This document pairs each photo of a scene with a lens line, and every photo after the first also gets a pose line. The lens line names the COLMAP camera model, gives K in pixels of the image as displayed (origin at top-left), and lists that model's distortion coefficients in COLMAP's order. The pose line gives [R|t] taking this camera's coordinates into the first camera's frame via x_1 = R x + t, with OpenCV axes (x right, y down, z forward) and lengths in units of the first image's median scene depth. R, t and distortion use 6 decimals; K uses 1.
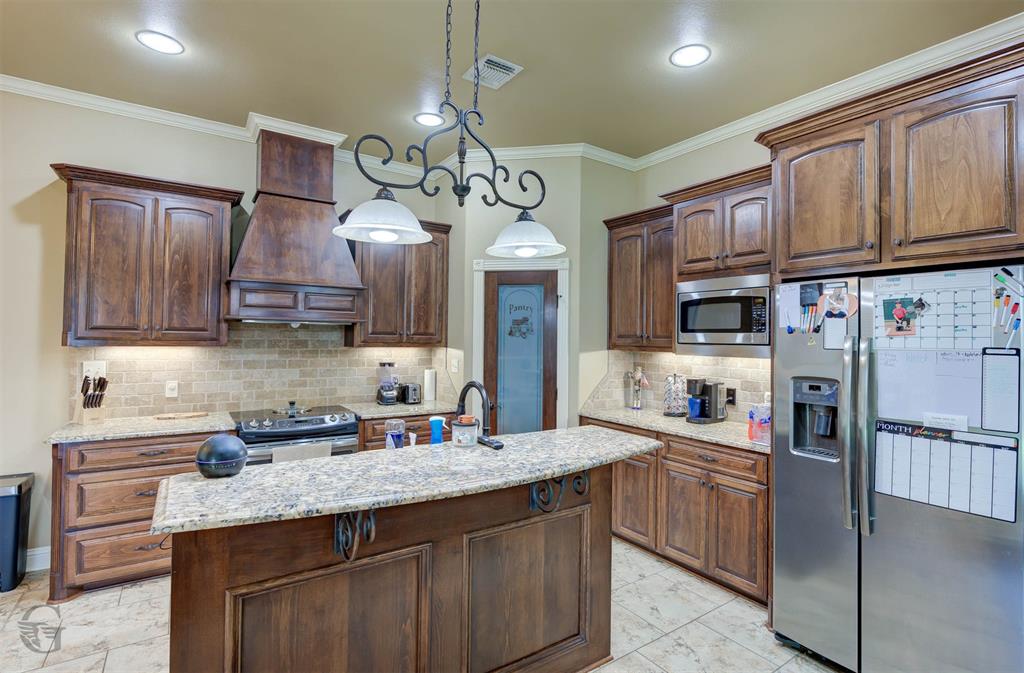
lens RADIAL K [[480.3, 0, 524.4], [0, 480.3, 331.4], [0, 0, 1]] dist [-0.002817, -0.004272]
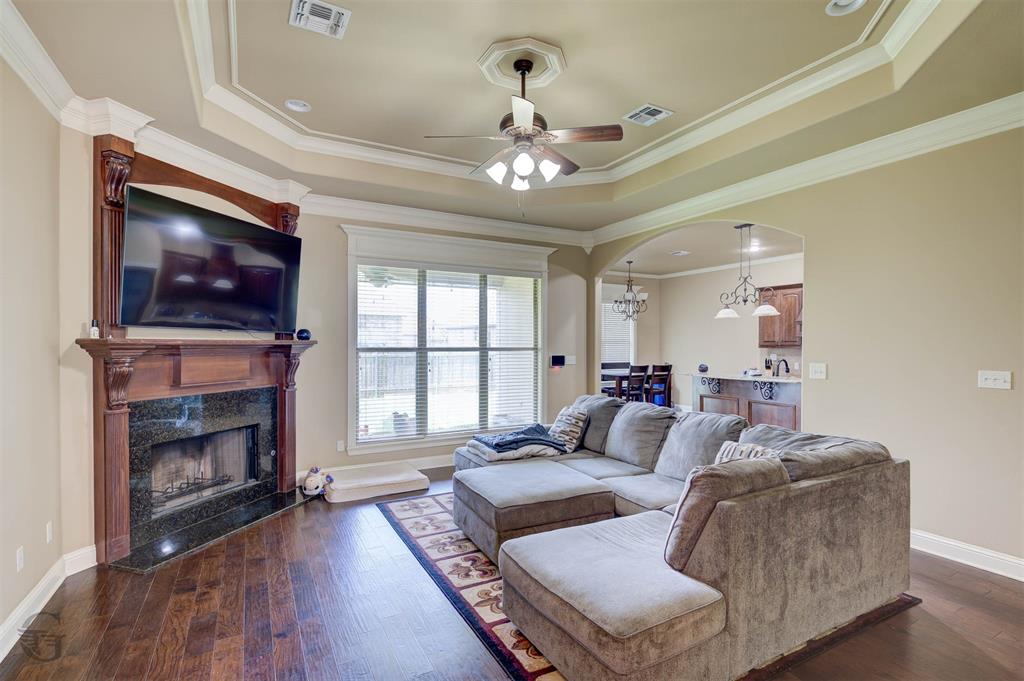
lens RADIAL K [[480.3, 0, 509.9], [0, 480.3, 344.2], [0, 0, 1]] dist [-0.002817, -0.004272]
pose [[-0.121559, -0.012080, -0.992511, 2.019888], [0.009334, 0.999868, -0.013313, 0.029746], [0.992540, -0.010882, -0.121430, -0.154449]]
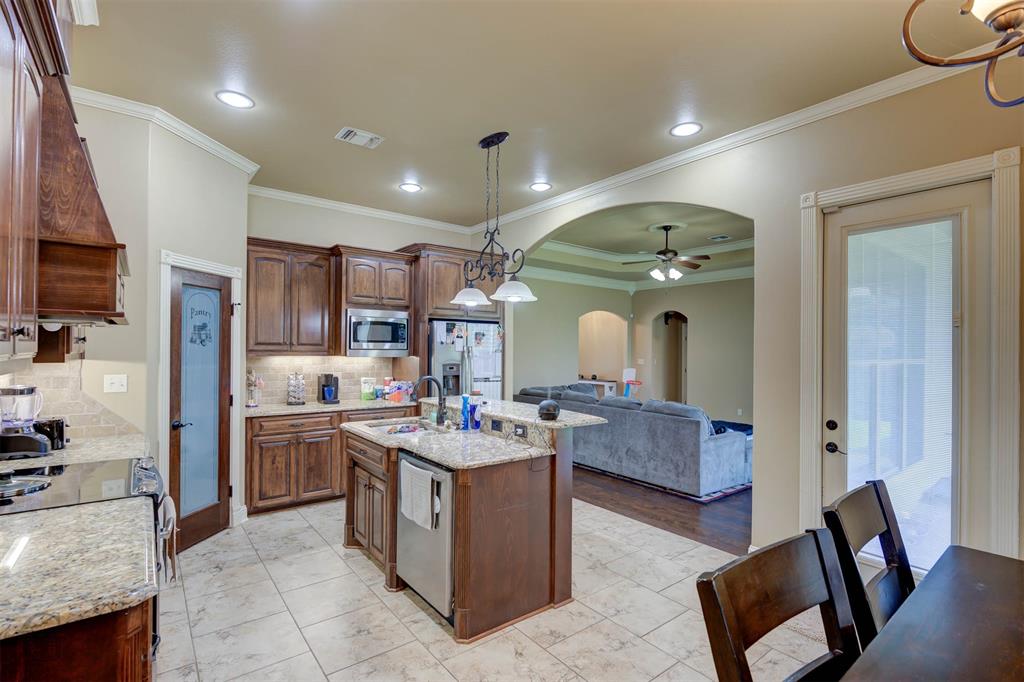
lens RADIAL K [[480.3, 0, 516.3], [0, 480.3, 345.5], [0, 0, 1]] dist [-0.002817, -0.004272]
pose [[-0.052538, -0.006457, 0.998598, -1.211373], [-0.024637, 0.999683, 0.005167, -0.007362], [-0.998315, -0.024331, -0.052680, 0.571389]]
